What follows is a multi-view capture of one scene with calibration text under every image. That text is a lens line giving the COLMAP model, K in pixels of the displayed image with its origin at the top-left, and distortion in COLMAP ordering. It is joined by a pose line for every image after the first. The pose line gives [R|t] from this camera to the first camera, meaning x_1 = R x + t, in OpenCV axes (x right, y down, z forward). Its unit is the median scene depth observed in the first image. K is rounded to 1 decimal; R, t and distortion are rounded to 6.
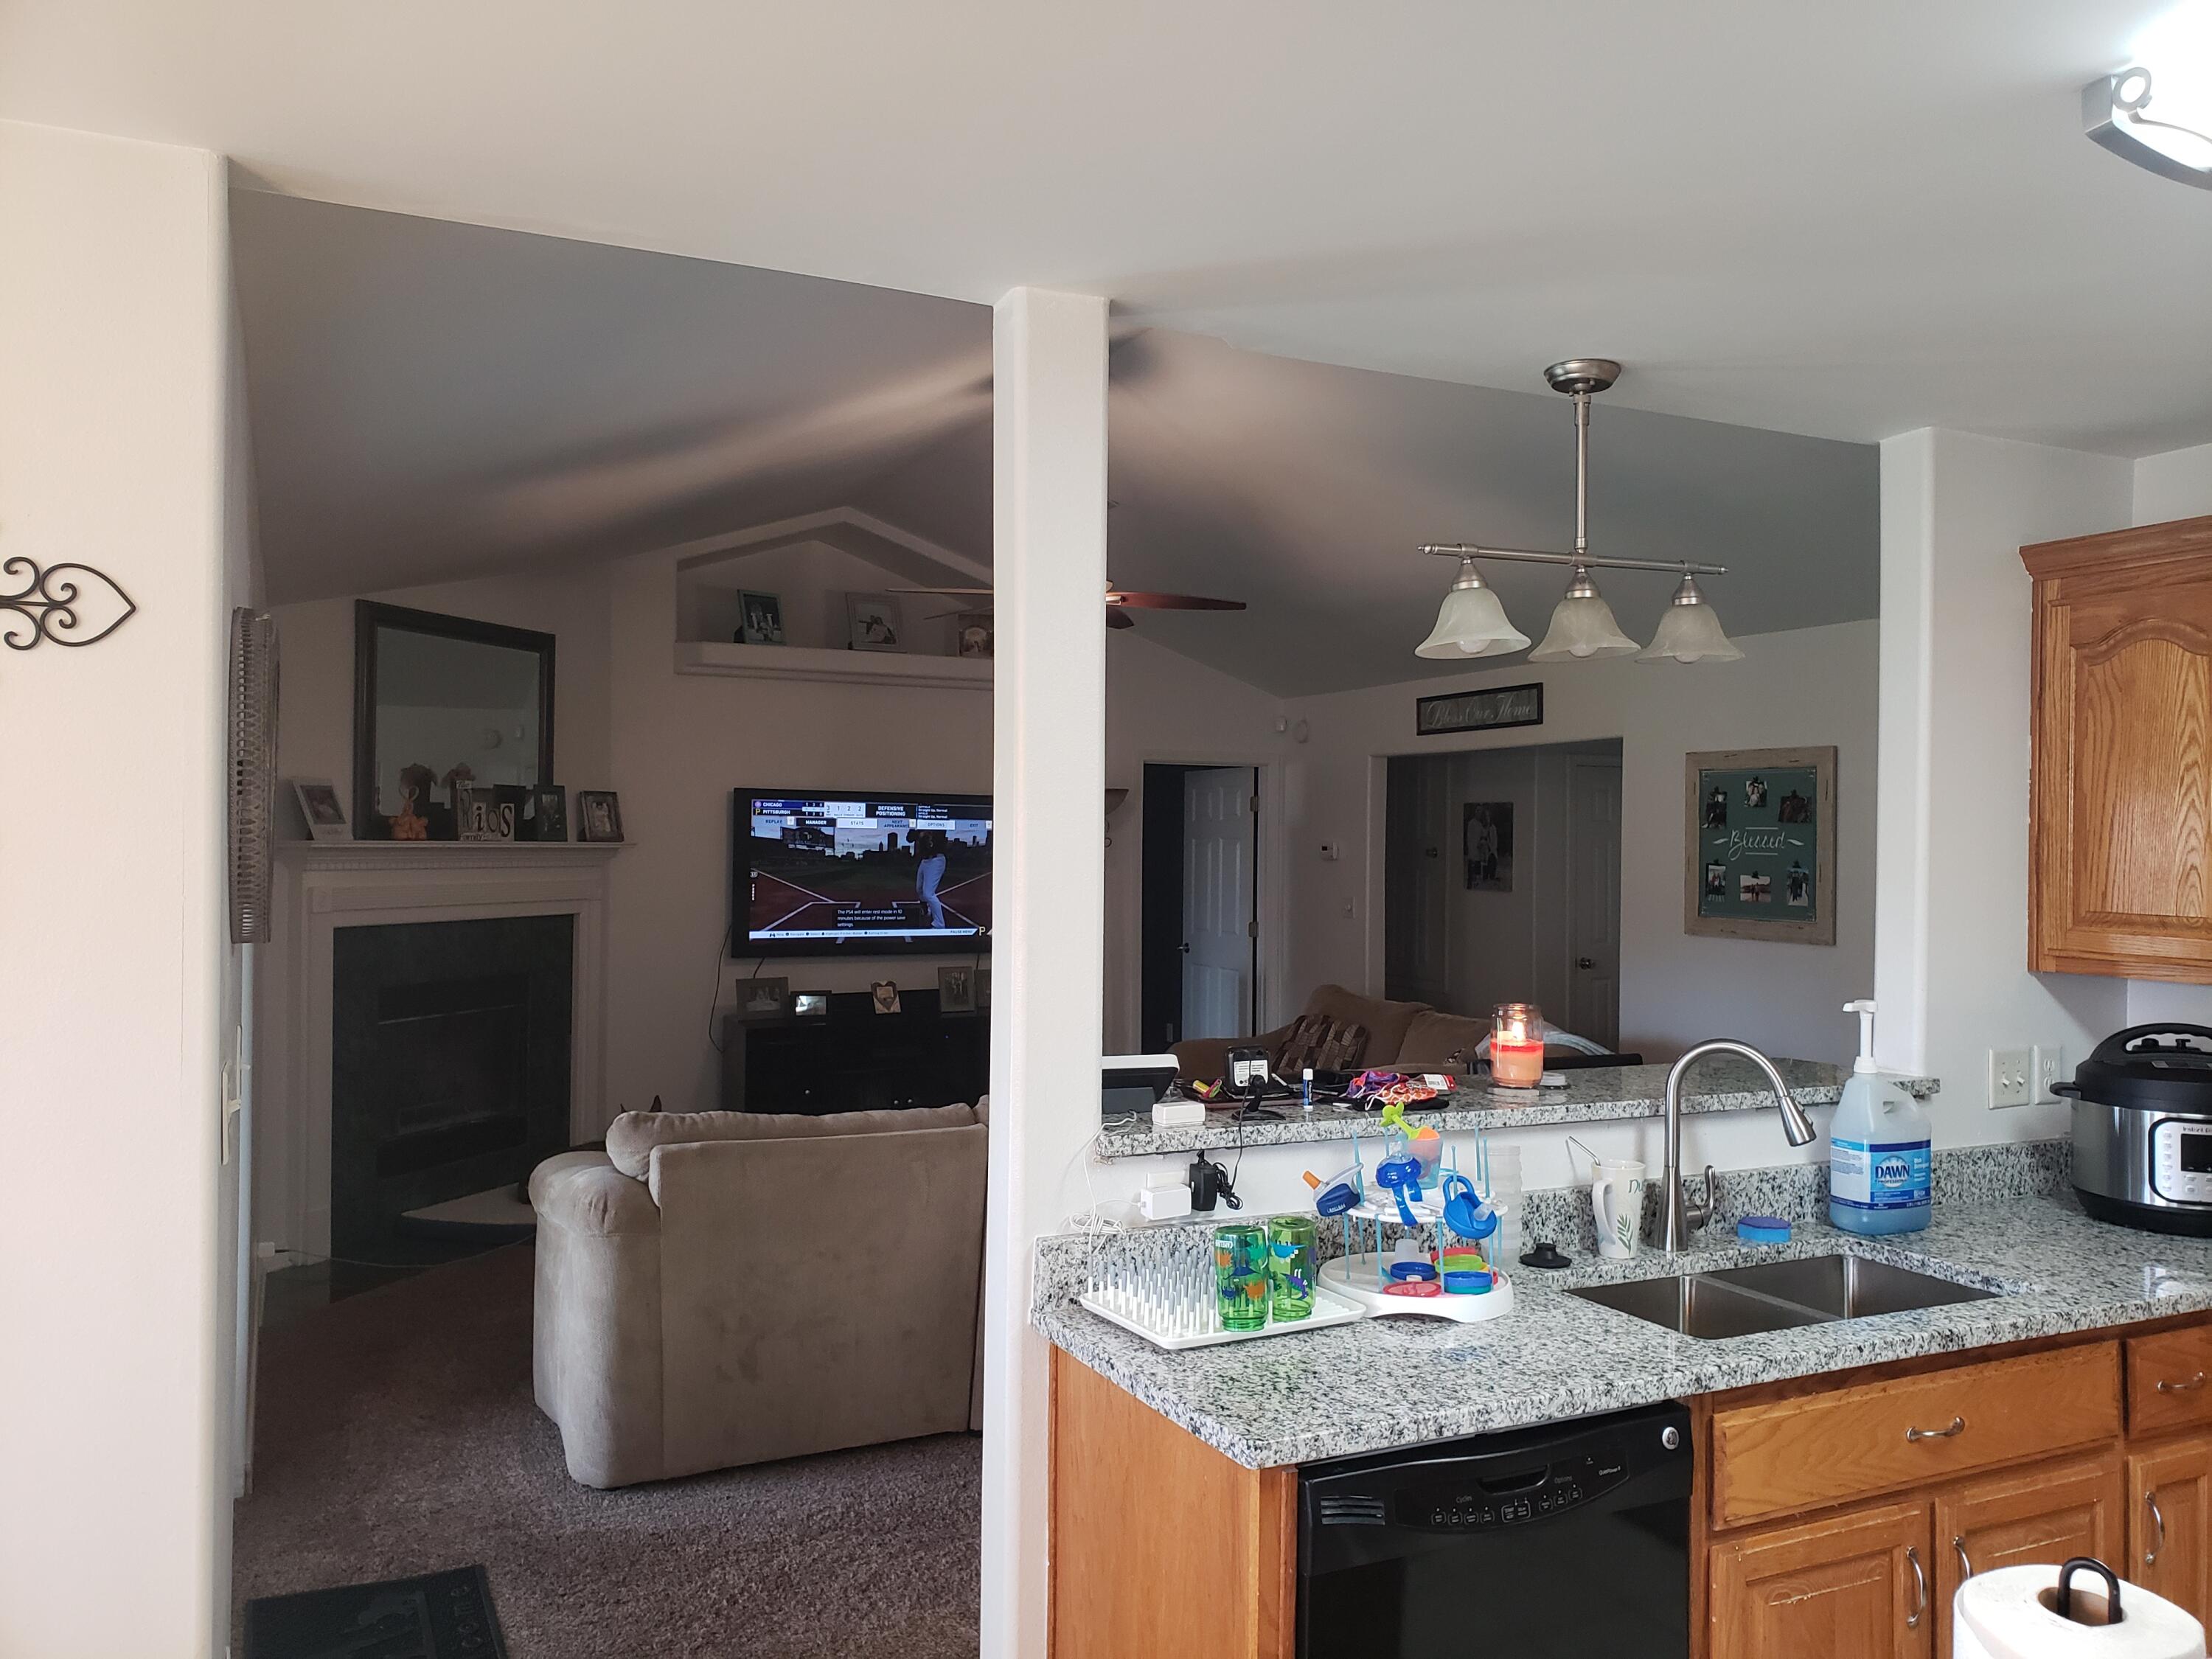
lens RADIAL K [[1714.1, 0, 1159.4], [0, 1714.1, 846.3], [0, 0, 1]] dist [0.021687, -0.008140]
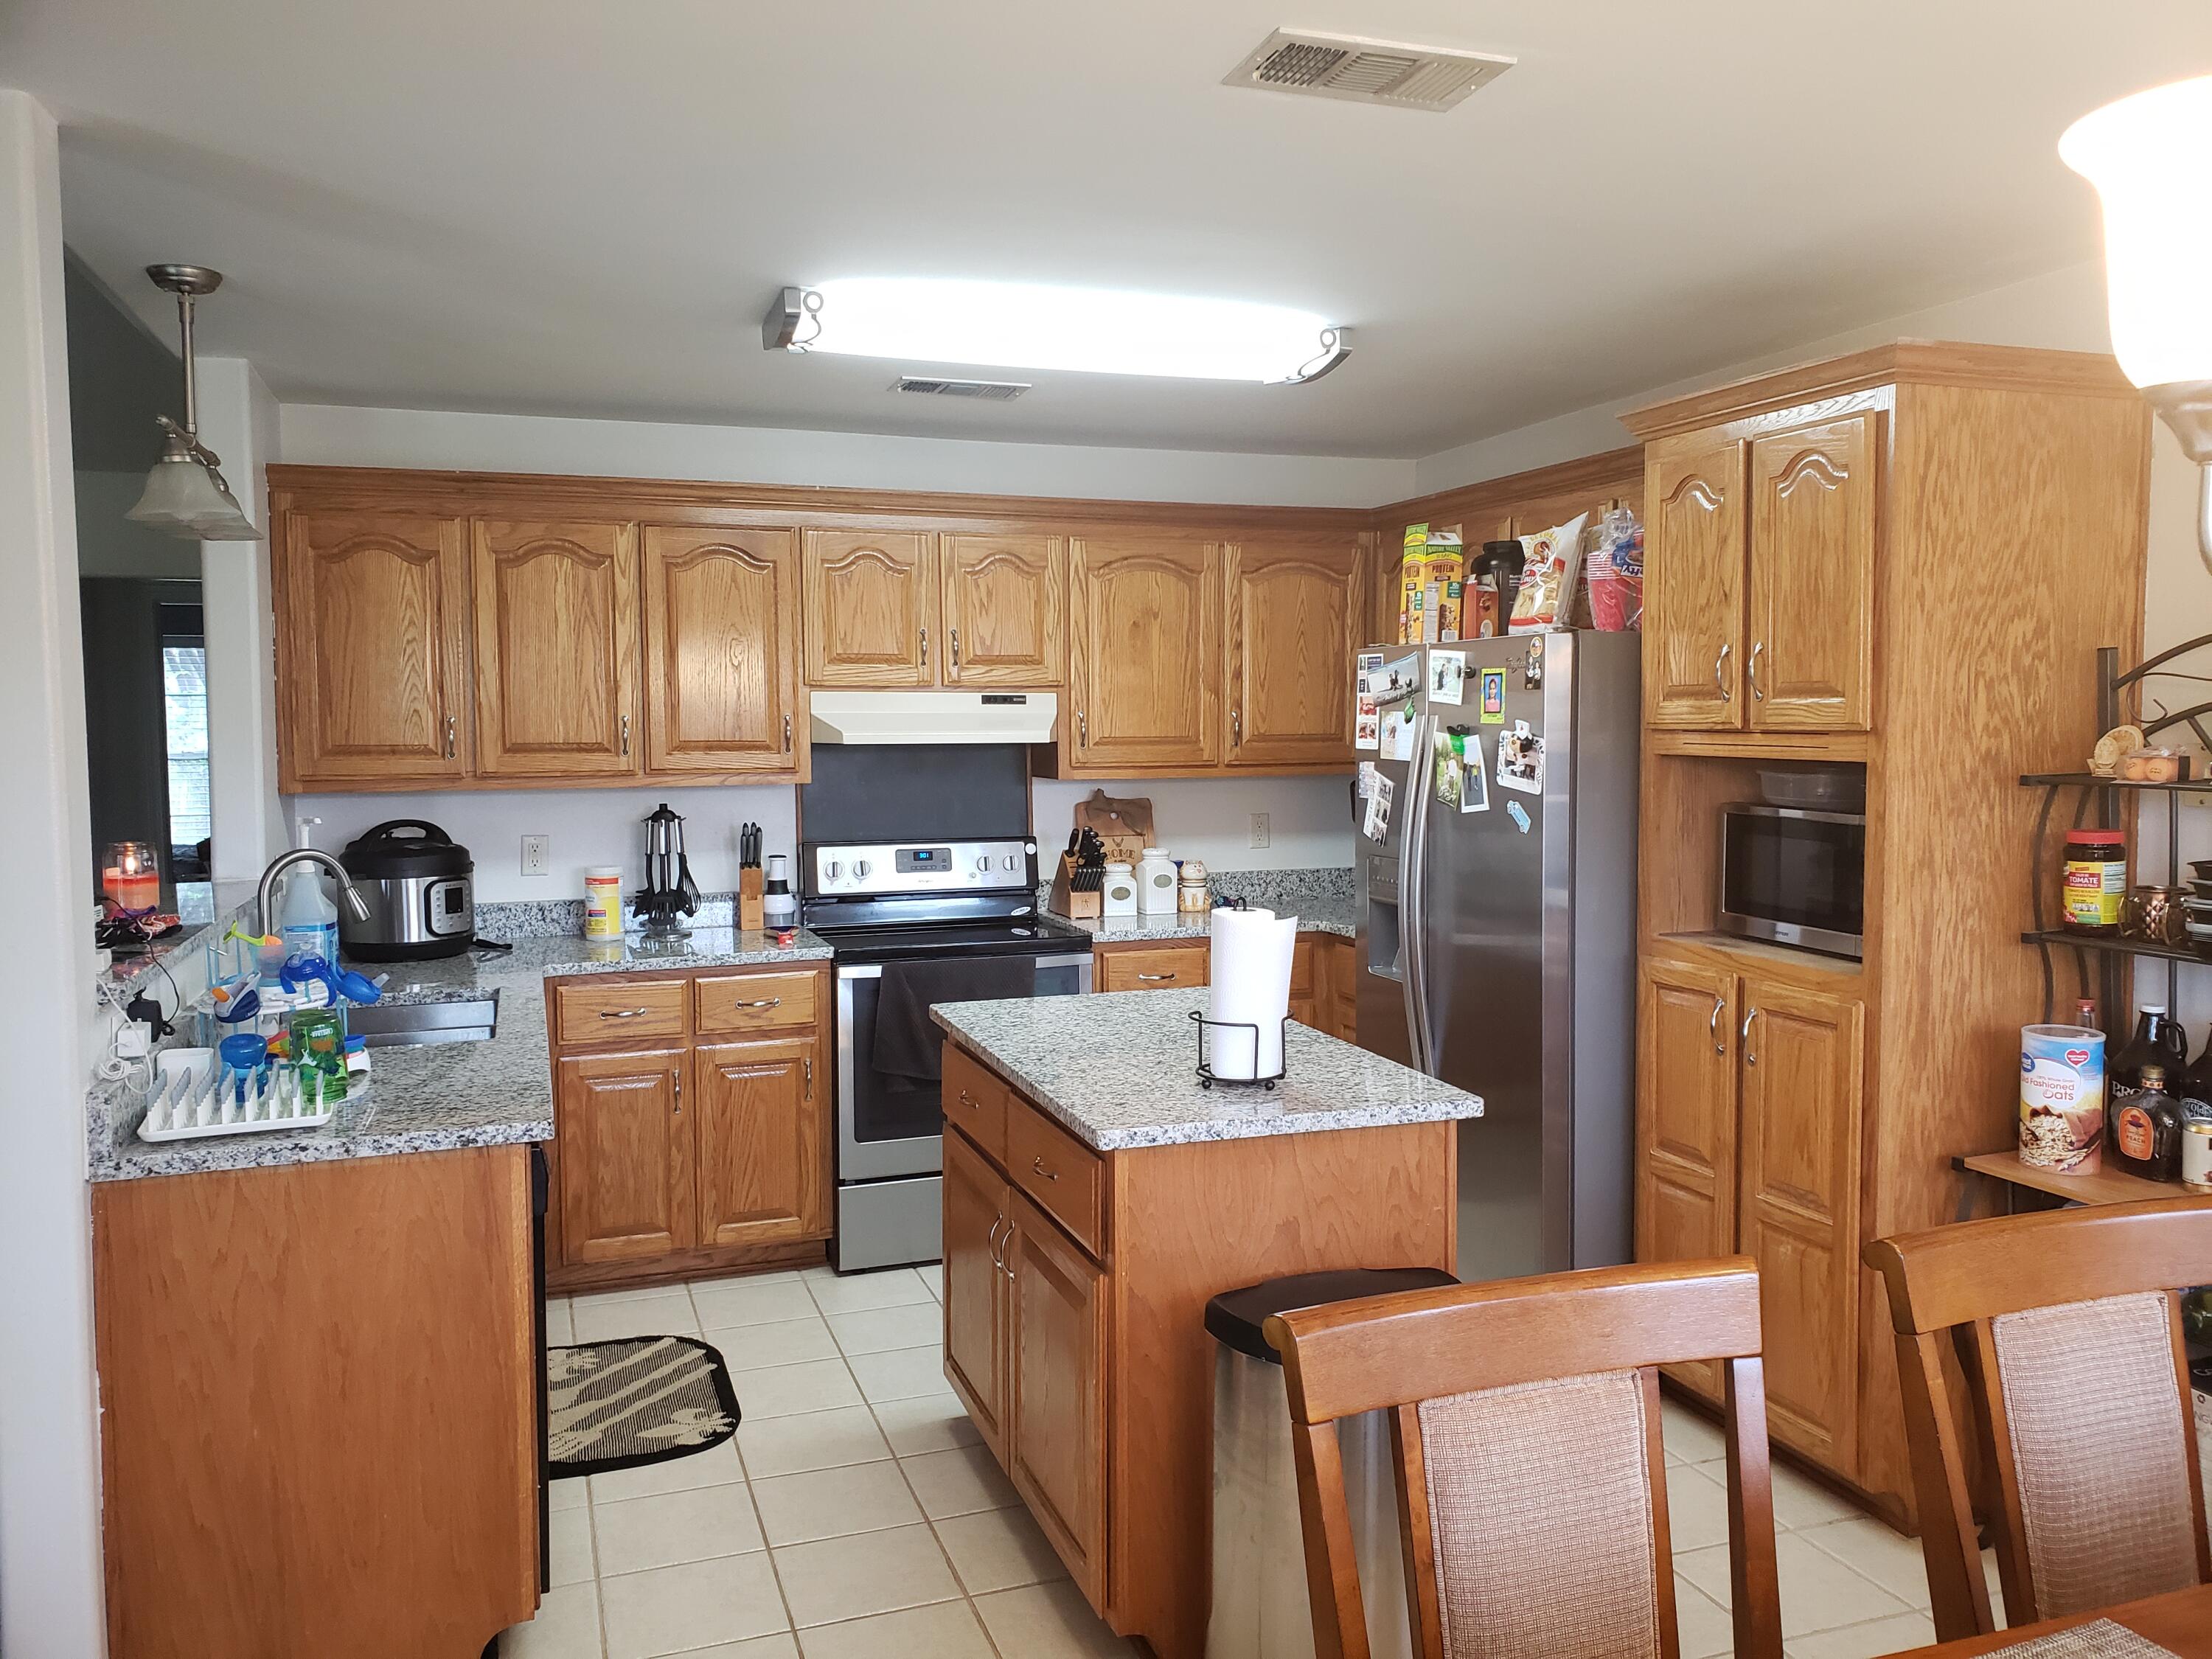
lens RADIAL K [[1714.1, 0, 1106.8], [0, 1714.1, 825.7], [0, 0, 1]] dist [0.021687, -0.008140]
pose [[0.127994, -0.074687, 0.988959, -0.618741], [0.011148, 0.997206, 0.073867, 0.006347], [-0.991712, 0.001571, 0.128469, 0.187397]]
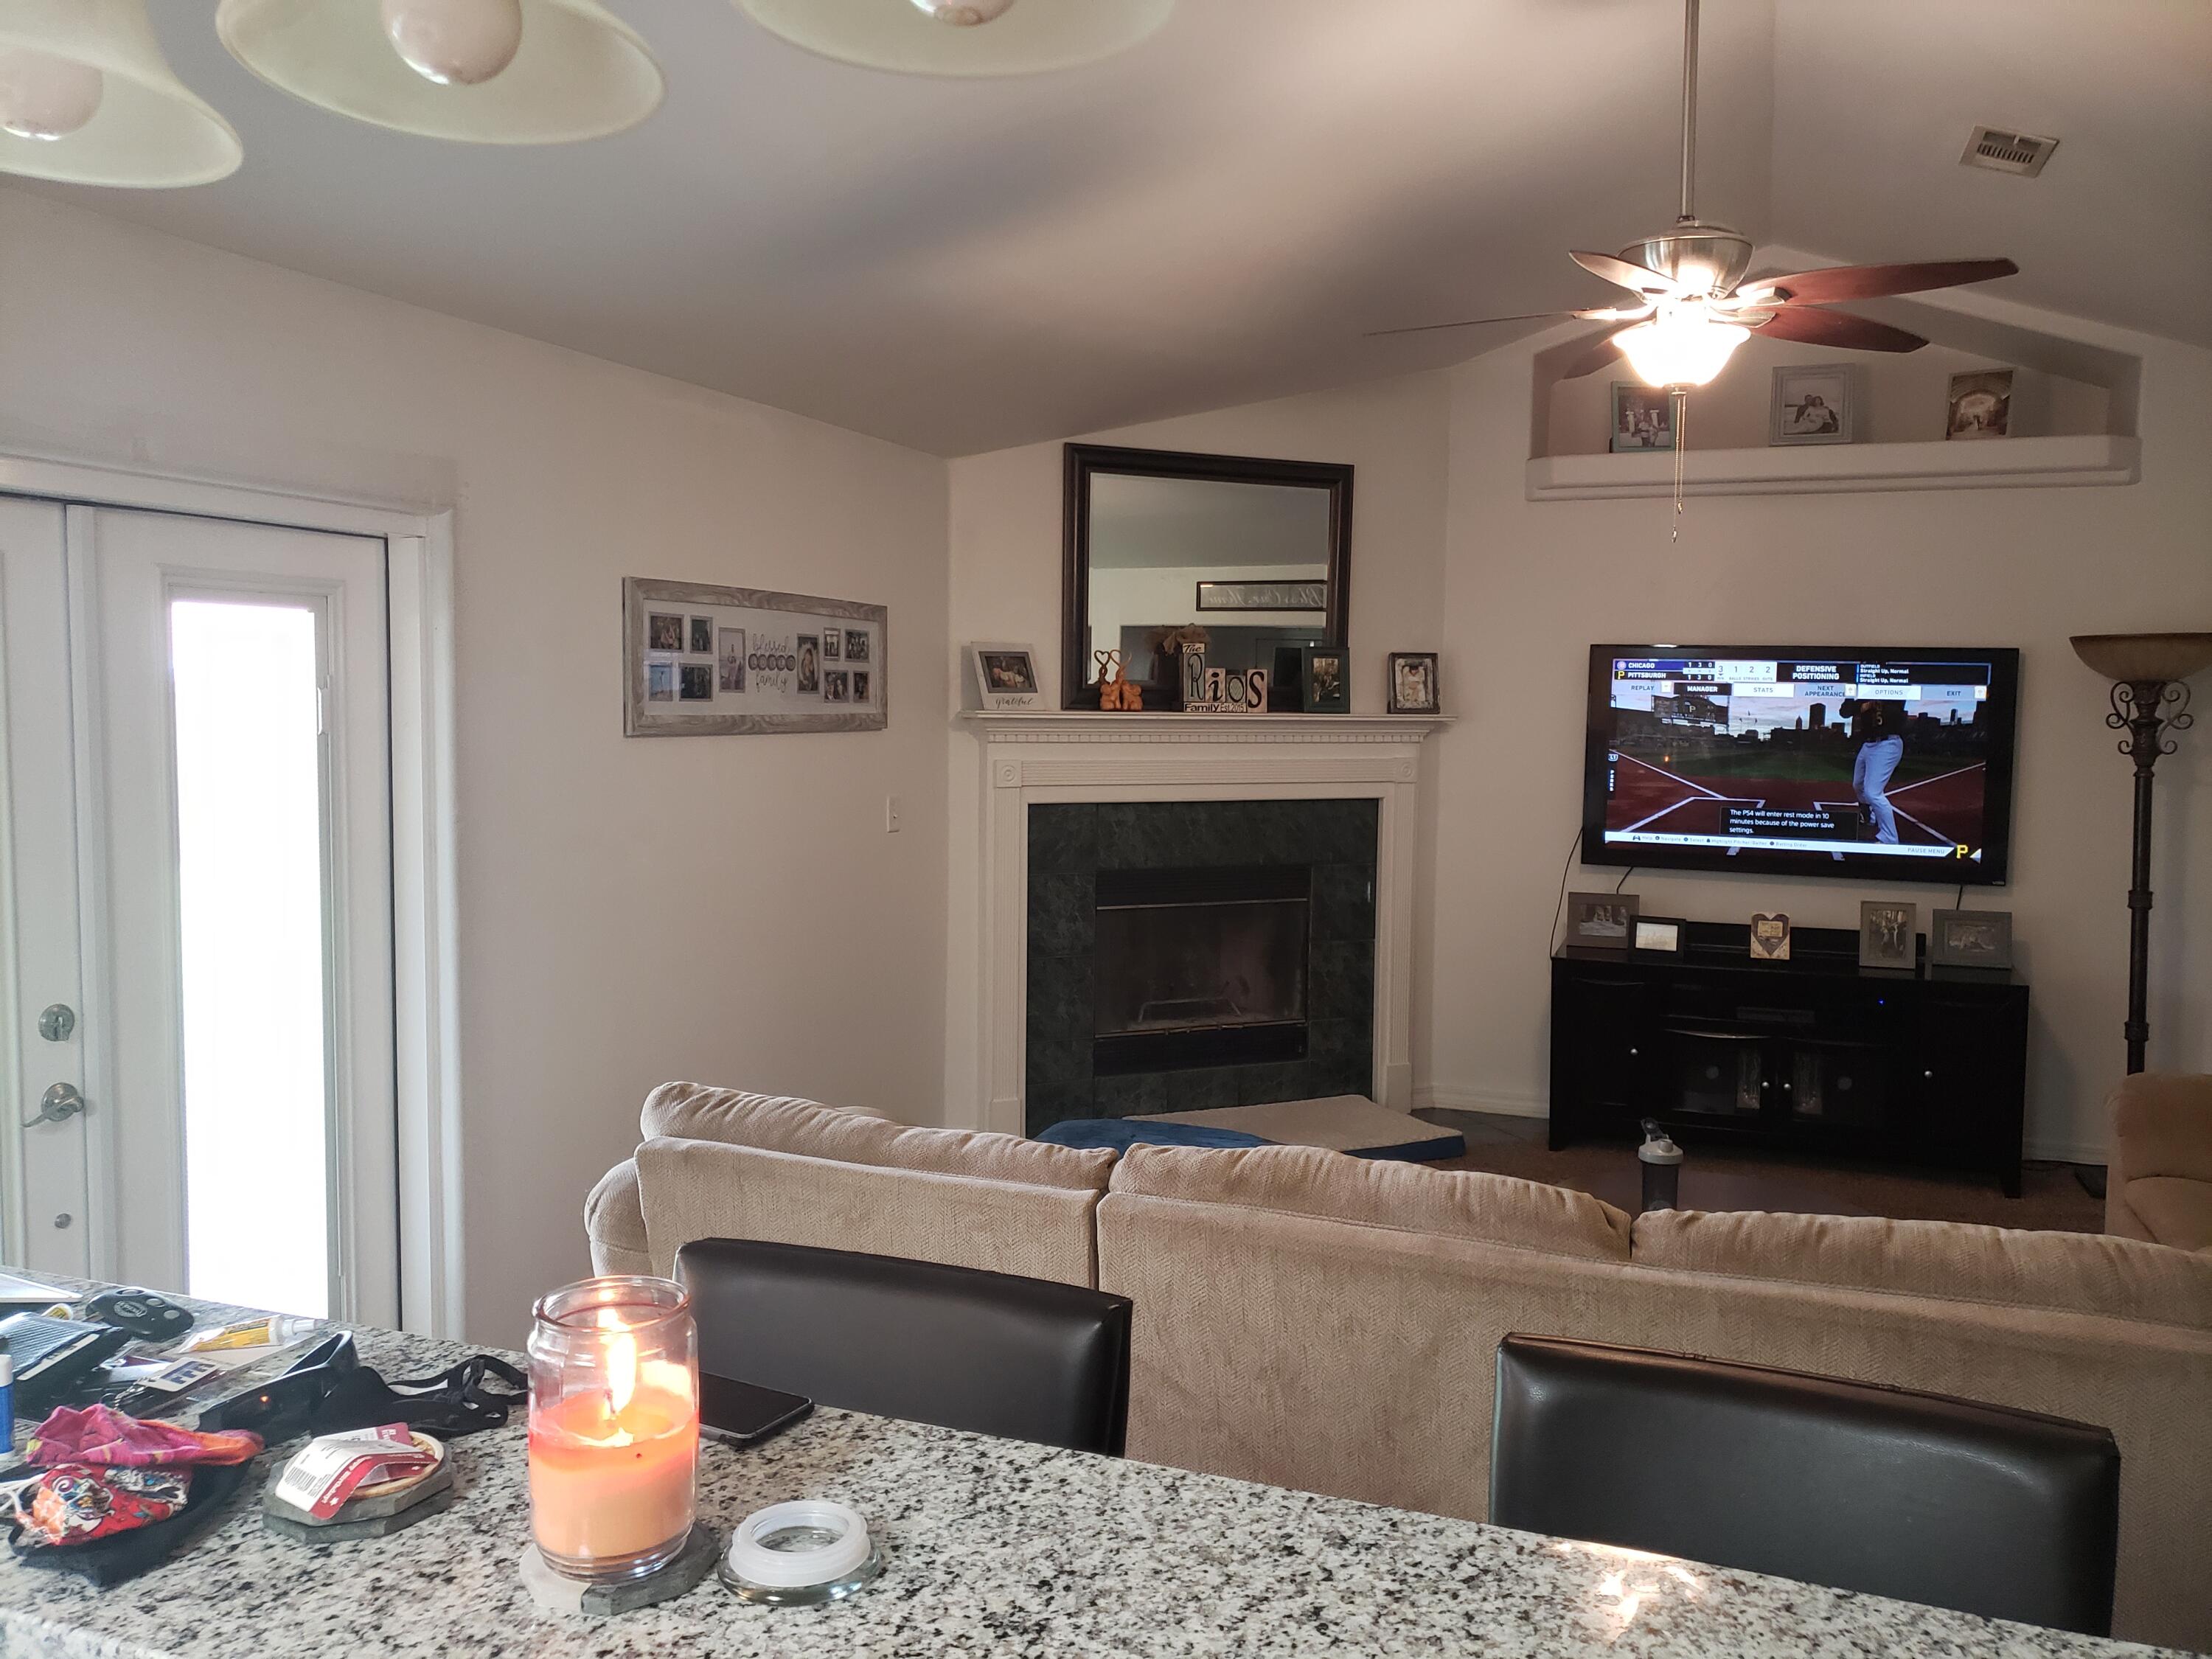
lens RADIAL K [[1714.1, 0, 1121.6], [0, 1714.1, 814.1], [0, 0, 1]] dist [0.021687, -0.008140]
pose [[0.672966, 0.052500, -0.737808, 0.380616], [-0.008854, 0.997978, 0.062936, -0.009868], [0.739620, -0.035821, 0.672070, 0.675013]]
